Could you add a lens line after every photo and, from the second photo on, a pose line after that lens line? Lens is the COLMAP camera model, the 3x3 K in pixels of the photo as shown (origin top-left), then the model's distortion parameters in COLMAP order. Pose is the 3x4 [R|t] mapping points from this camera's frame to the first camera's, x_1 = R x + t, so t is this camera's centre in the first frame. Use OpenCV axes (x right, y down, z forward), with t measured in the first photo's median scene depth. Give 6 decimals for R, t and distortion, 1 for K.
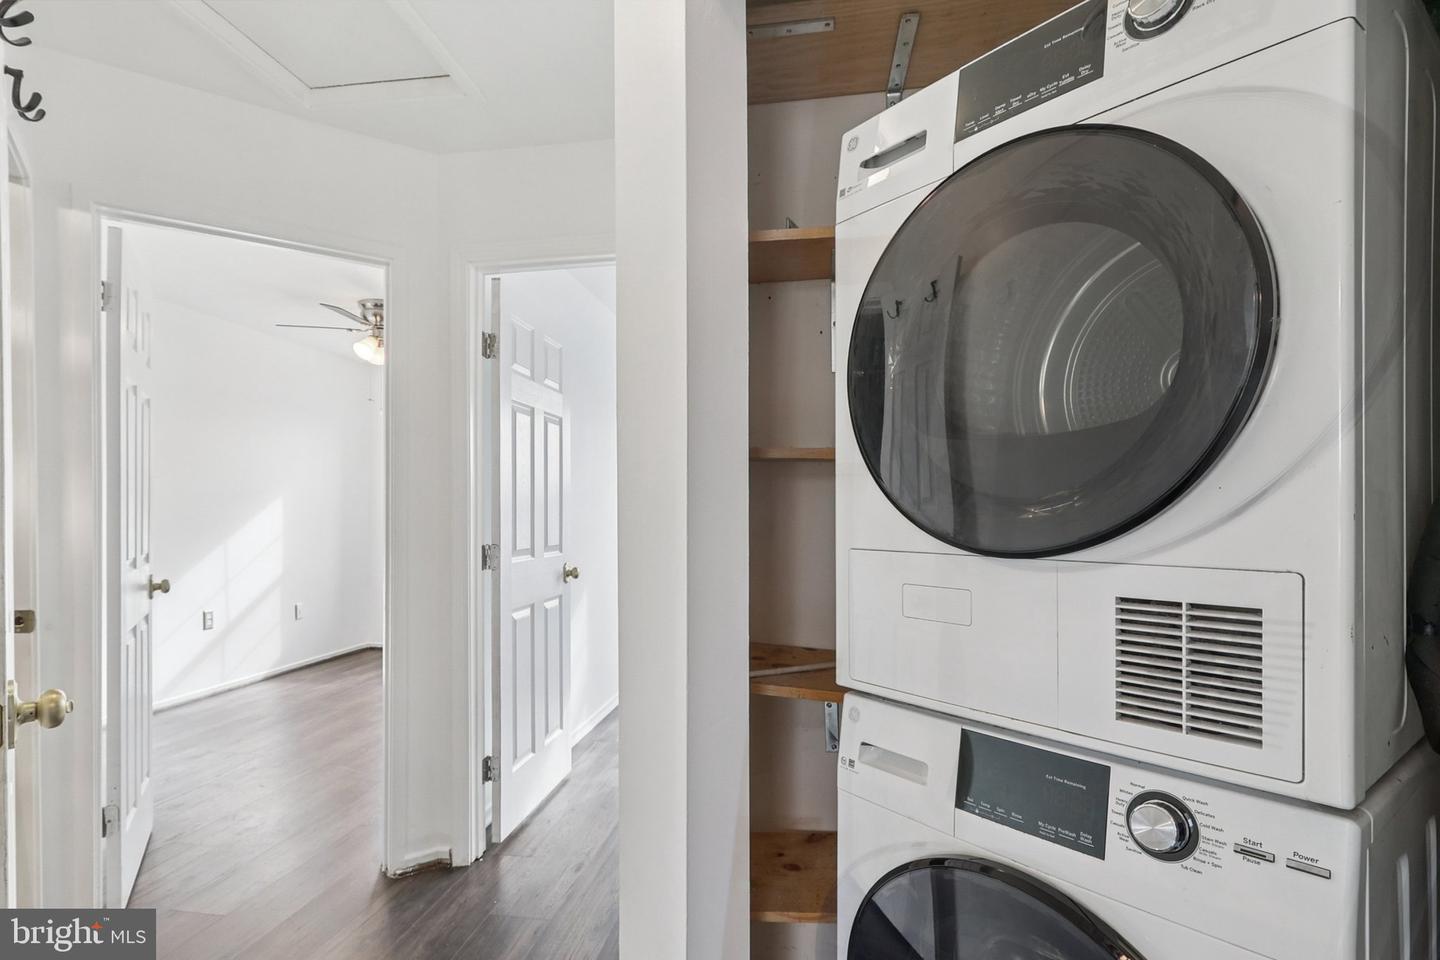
lens RADIAL K [[767.5, 0, 714.7], [0, 767.5, 509.7], [0, 0, 1]] dist [0.037254, -0.032102]
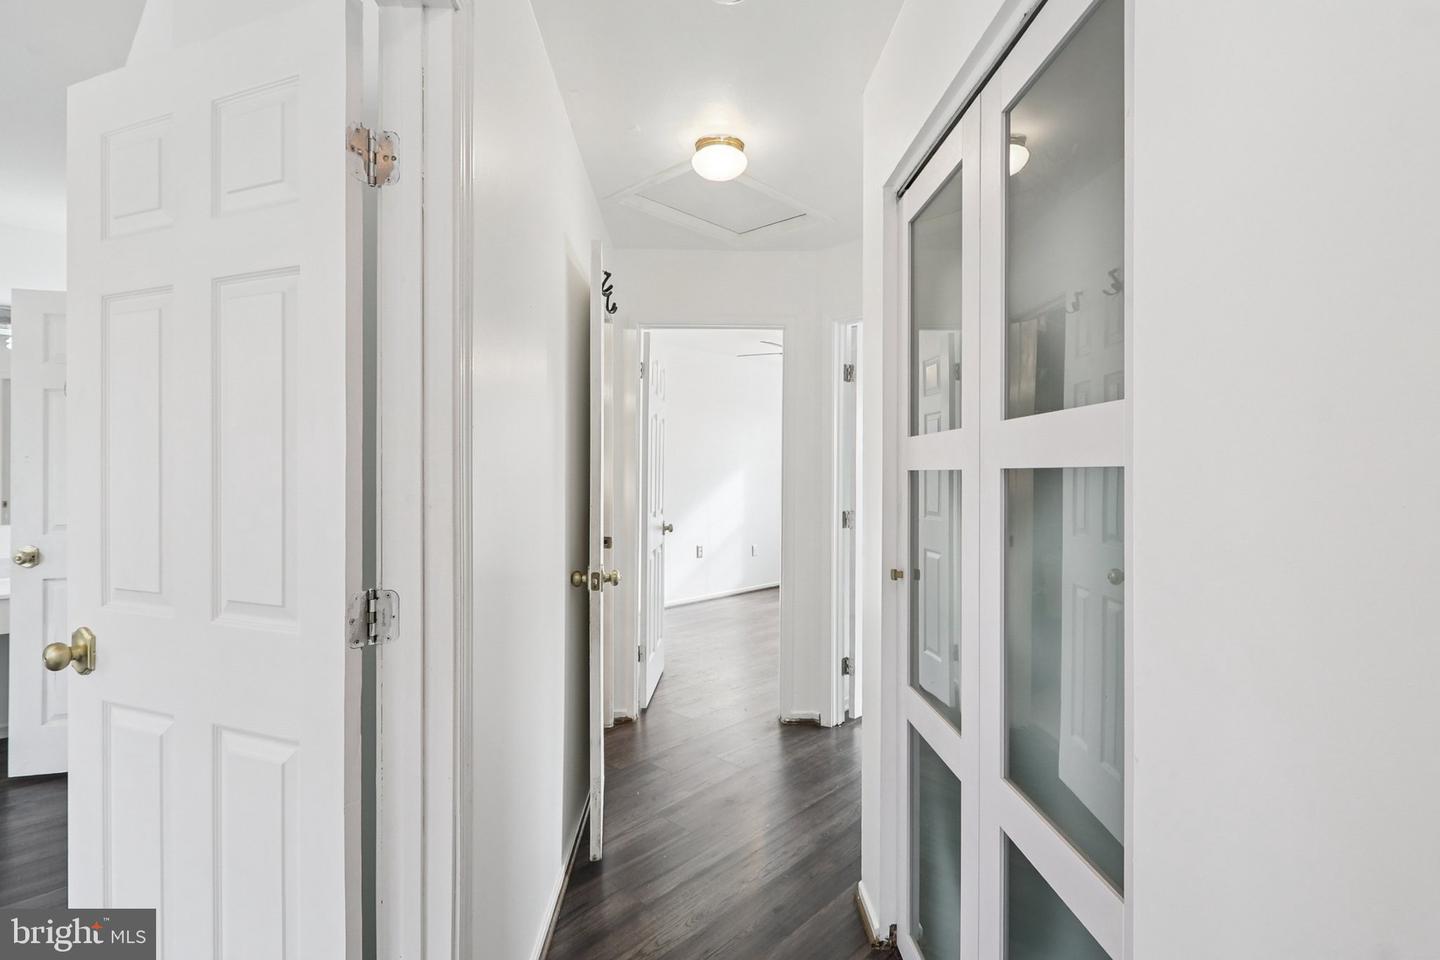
lens RADIAL K [[677.4, 0, 697.8], [0, 677.4, 460.1], [0, 0, 1]] dist [0.002353, -0.007637]
pose [[0.825954, -0.005494, -0.563711, 0.197725], [-0.006659, 0.999788, -0.019501, -0.024043], [0.563698, 0.019861, 0.825742, -0.216898]]
